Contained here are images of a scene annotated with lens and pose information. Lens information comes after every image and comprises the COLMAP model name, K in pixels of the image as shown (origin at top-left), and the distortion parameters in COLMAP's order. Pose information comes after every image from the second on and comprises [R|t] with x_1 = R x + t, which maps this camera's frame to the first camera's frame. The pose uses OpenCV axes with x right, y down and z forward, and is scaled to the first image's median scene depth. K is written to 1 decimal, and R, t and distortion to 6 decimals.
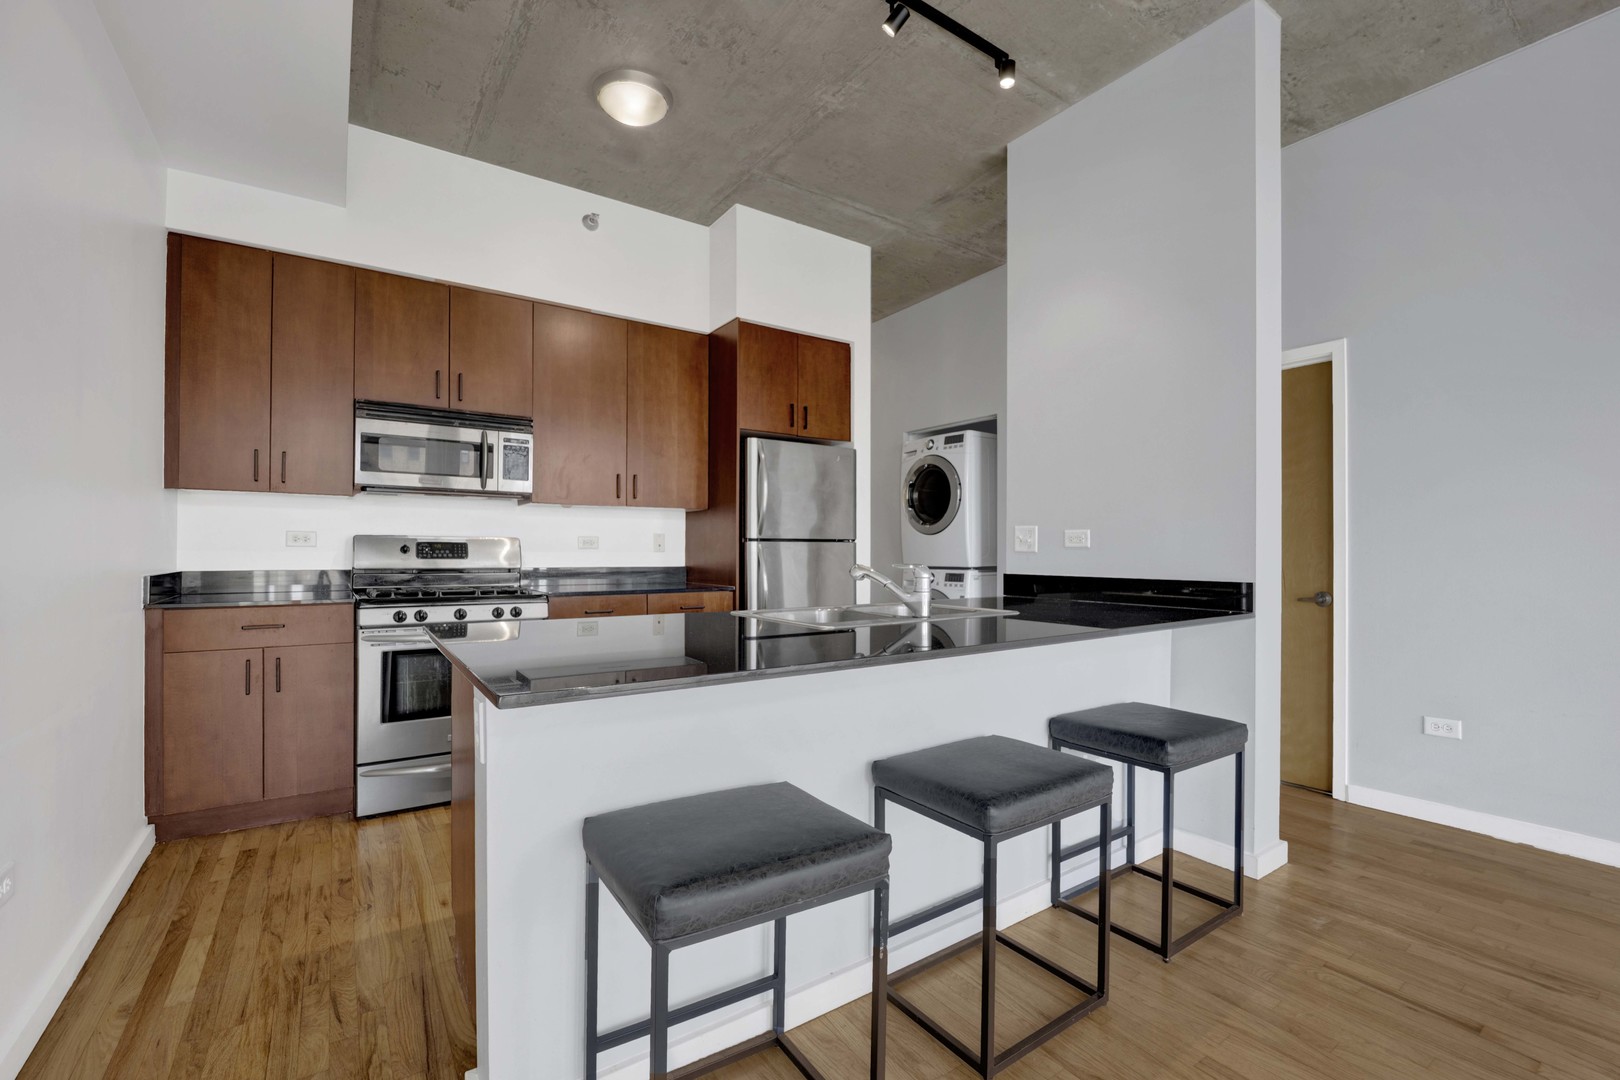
lens RADIAL K [[700.5, 0, 810.0], [0, 700.5, 540.0], [0, 0, 1]] dist [-0.022287, 0.000477]
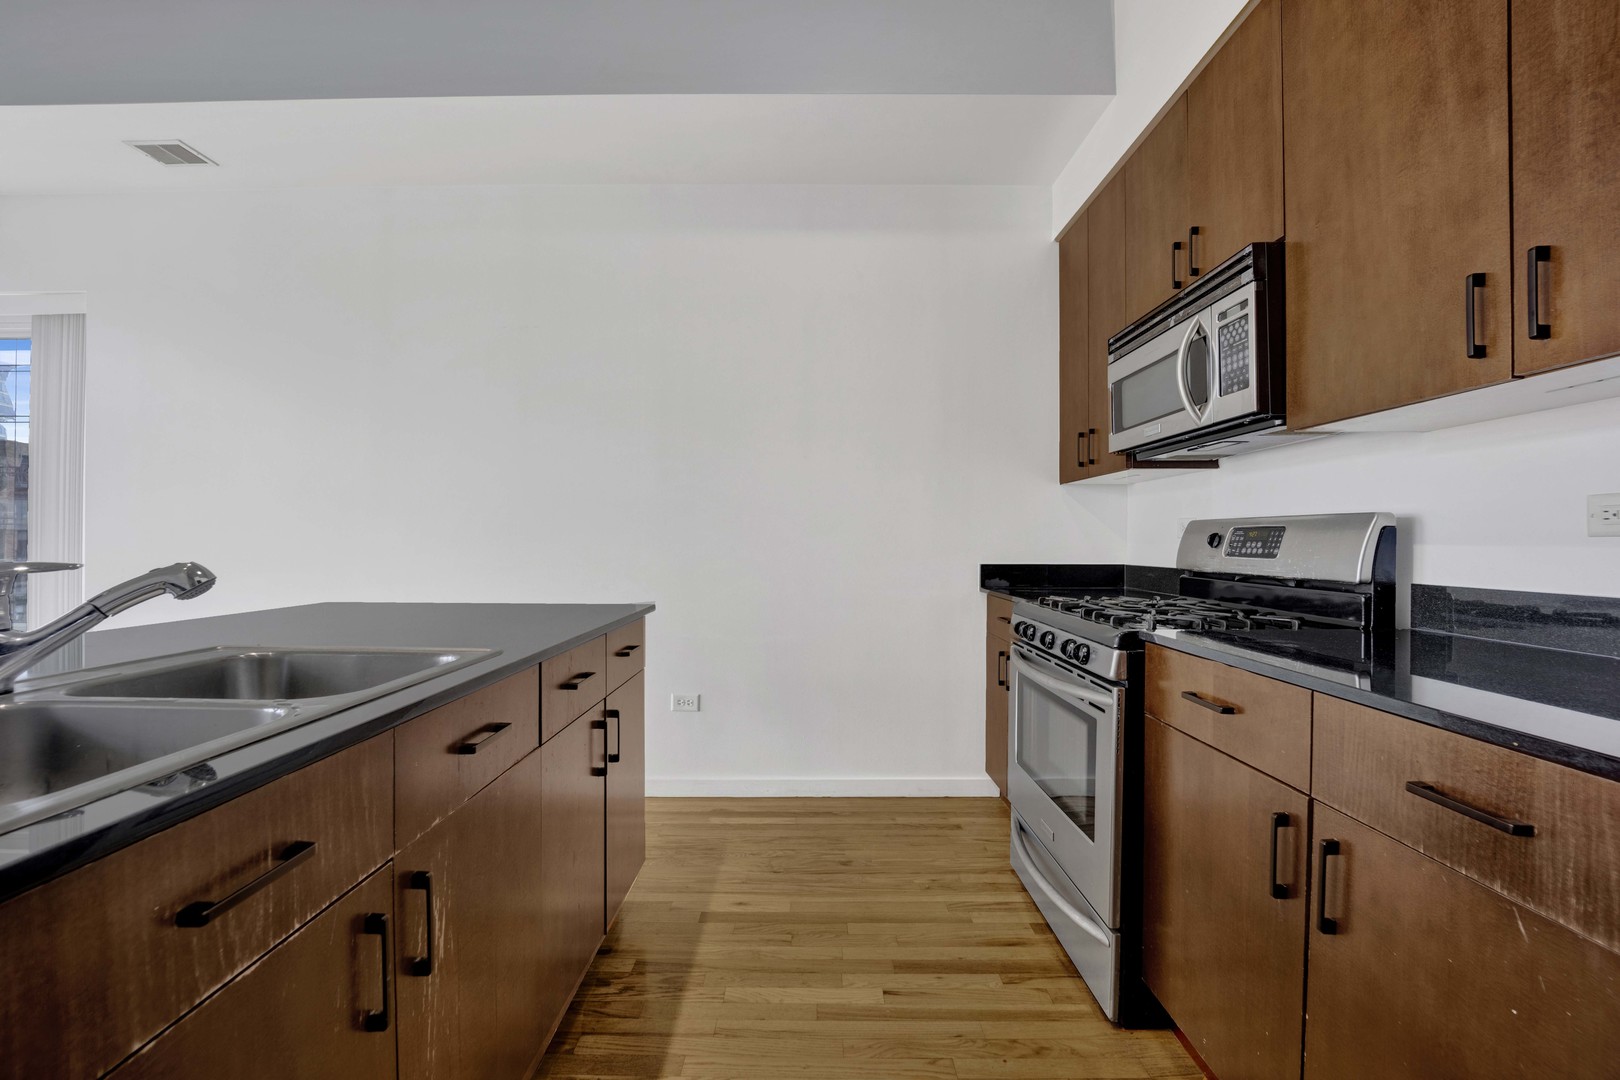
lens RADIAL K [[668.2, 0, 807.7], [0, 668.2, 546.4], [0, 0, 1]] dist [-0.020634, -0.000087]
pose [[-0.578634, 0.001055, -0.815587, 0.121255], [0.007582, 0.999963, -0.004085, 0.020224], [0.815552, -0.008548, -0.578620, 1.138128]]
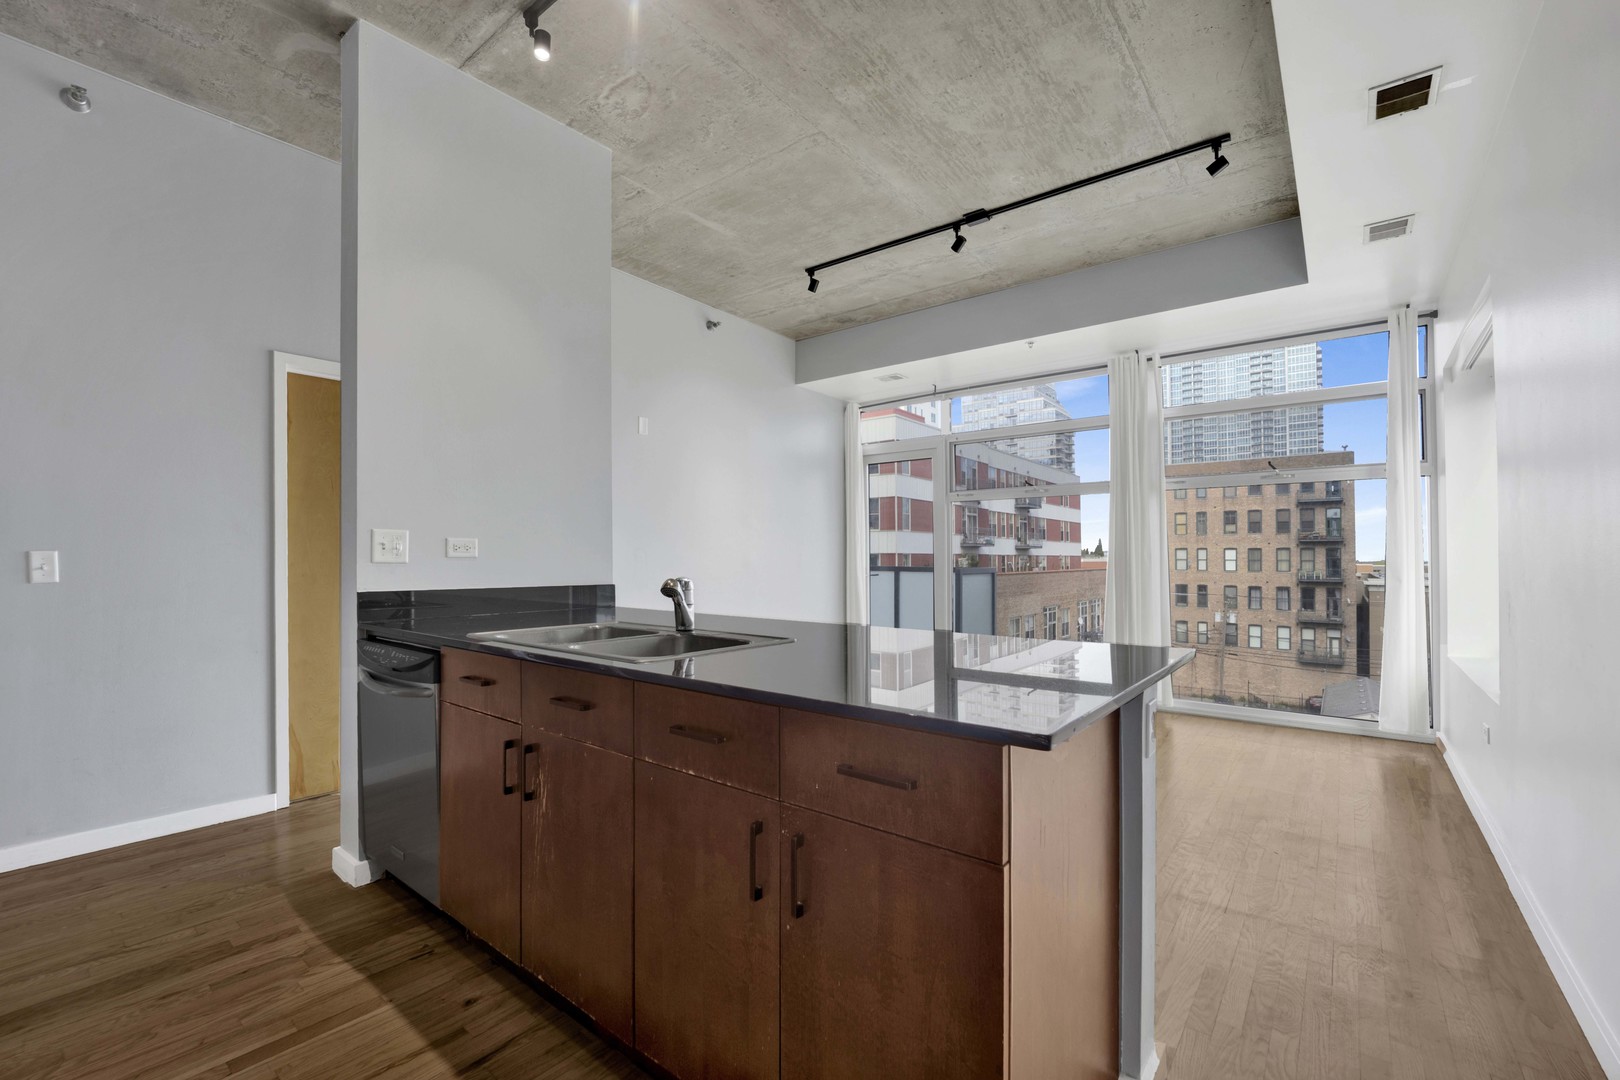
lens RADIAL K [[673.2, 0, 822.8], [0, 673.2, 541.7], [0, 0, 1]] dist [-0.023771, -0.000004]
pose [[-0.301957, 0.020757, 0.953096, -0.550041], [-0.017253, 0.999480, -0.027233, 0.006102], [-0.953165, -0.024667, -0.301442, 0.755293]]
